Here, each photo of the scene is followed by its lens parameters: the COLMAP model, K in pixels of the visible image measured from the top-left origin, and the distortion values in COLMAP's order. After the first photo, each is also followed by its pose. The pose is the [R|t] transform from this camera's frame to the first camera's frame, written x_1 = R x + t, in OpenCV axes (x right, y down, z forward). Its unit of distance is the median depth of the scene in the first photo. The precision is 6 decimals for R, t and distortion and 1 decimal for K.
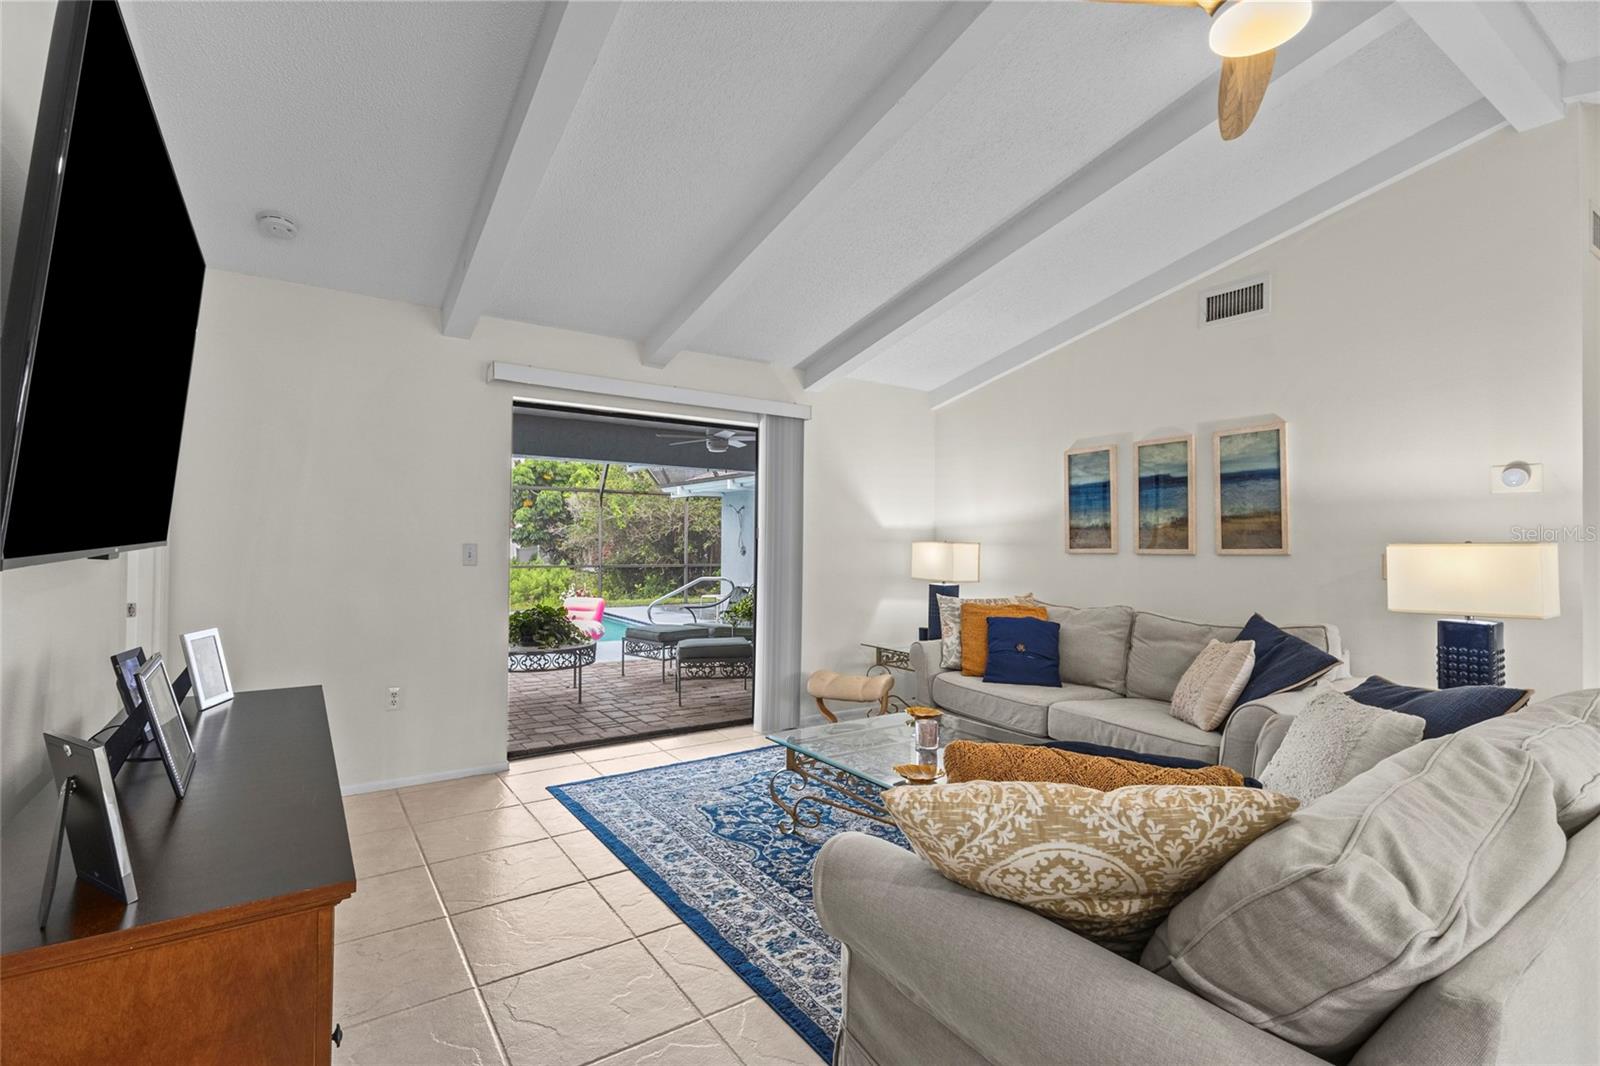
lens RADIAL K [[782.0, 0, 800.0], [0, 782.0, 533.0], [0, 0, 1]] dist [0.014239, 0.001006]
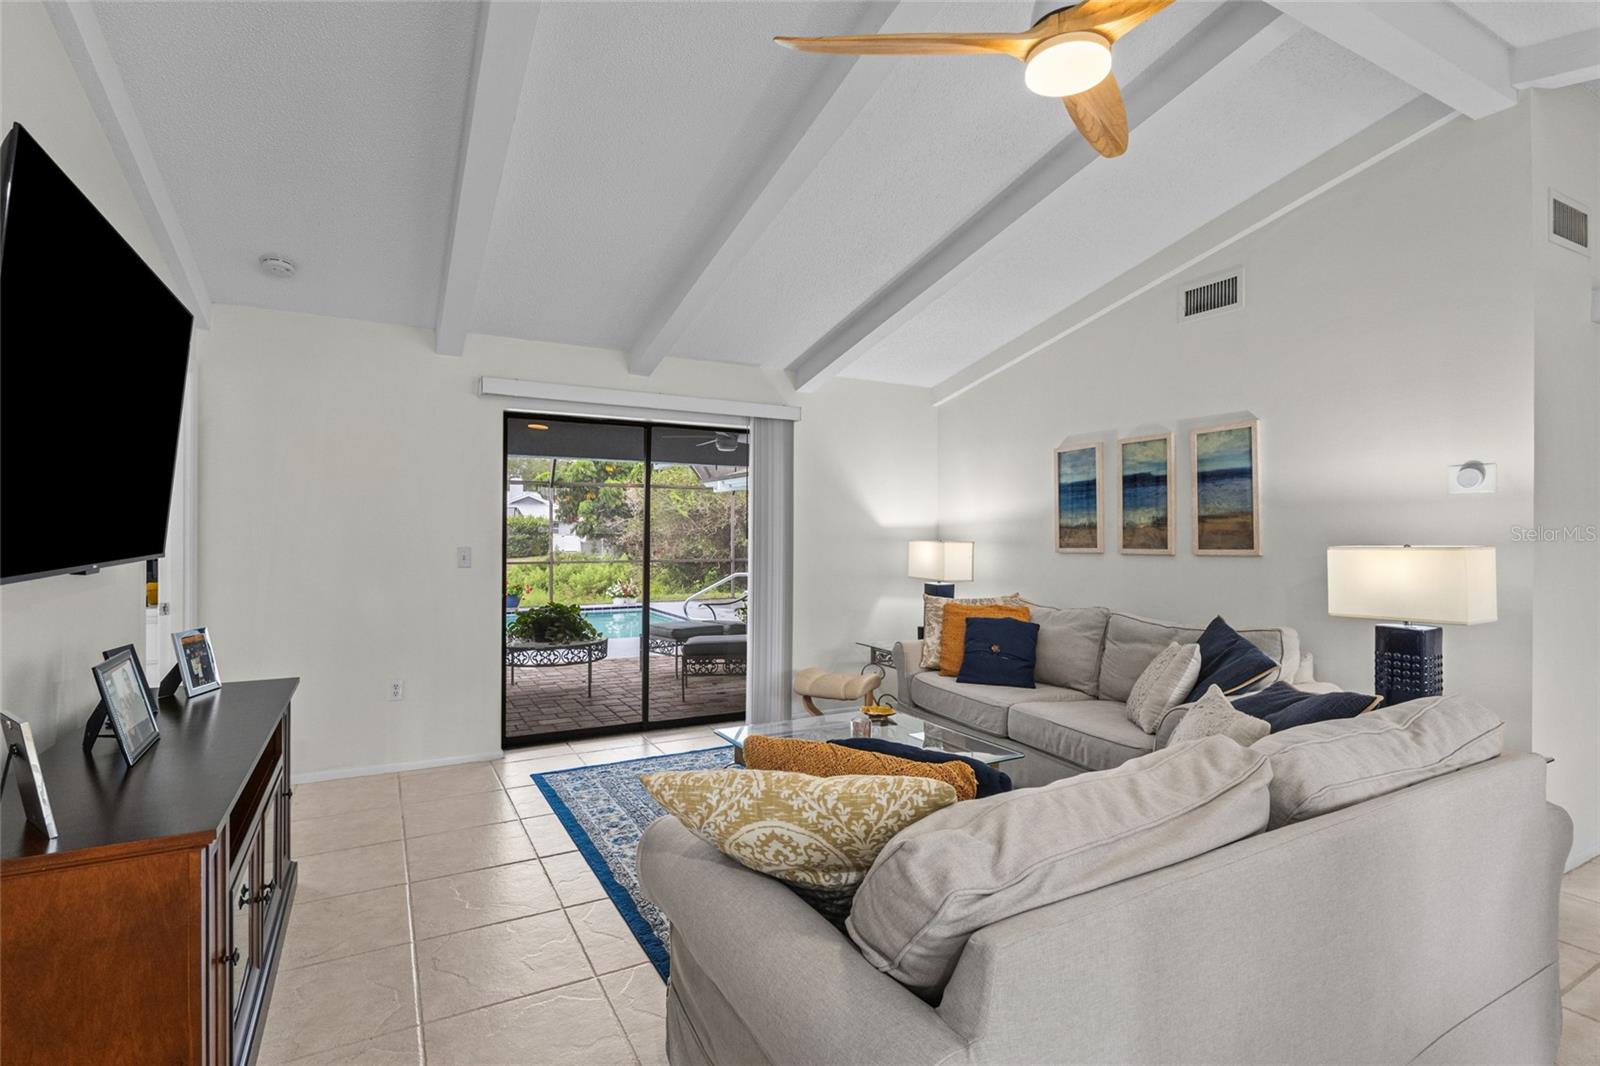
lens RADIAL K [[819.2, 0, 800.0], [0, 819.2, 533.0], [0, 0, 1]] dist [0.000687, 0.001115]
pose [[0.994465, -0.005456, -0.104924, 0.155731], [0.006839, 0.999894, 0.012830, -0.017117], [0.104842, -0.013477, 0.994398, -0.067555]]
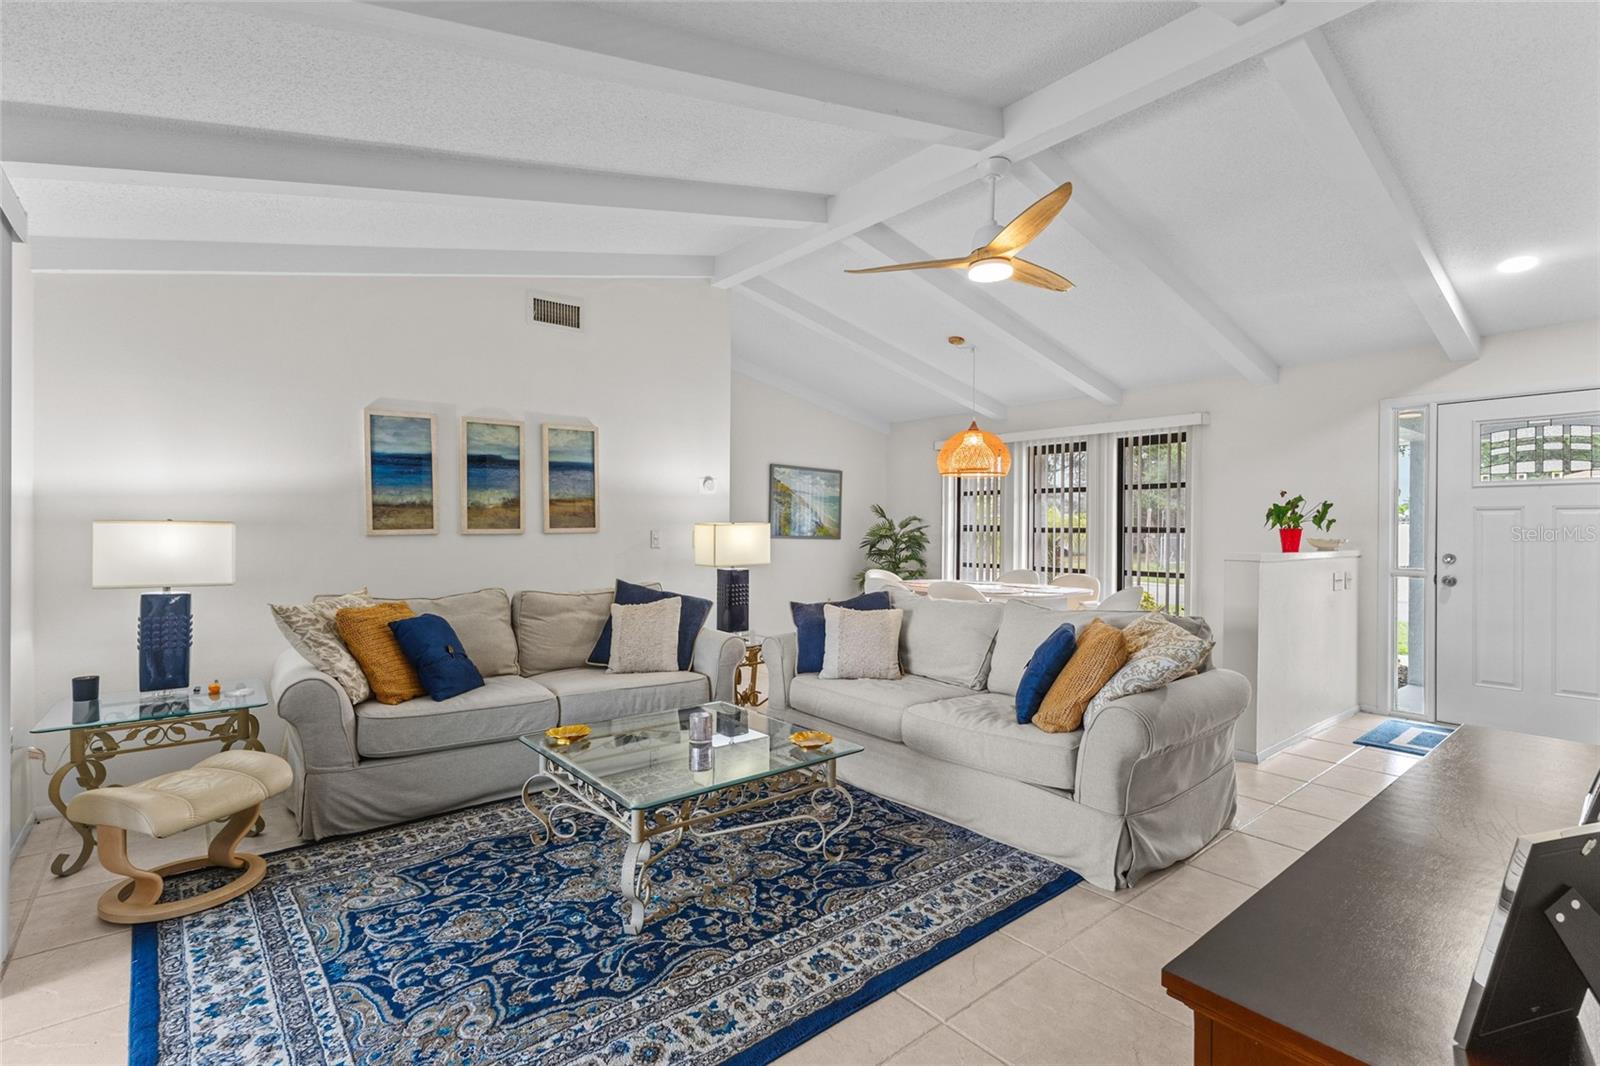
lens RADIAL K [[731.0, 0, 830.2], [0, 731.0, 532.5], [0, 0, 1]] dist [0.001902, 0.000376]
pose [[-0.137181, -0.013767, 0.990450, -0.576875], [-0.015185, 0.999815, 0.011794, 0.008031], [-0.990430, -0.013422, -0.137365, 0.767172]]
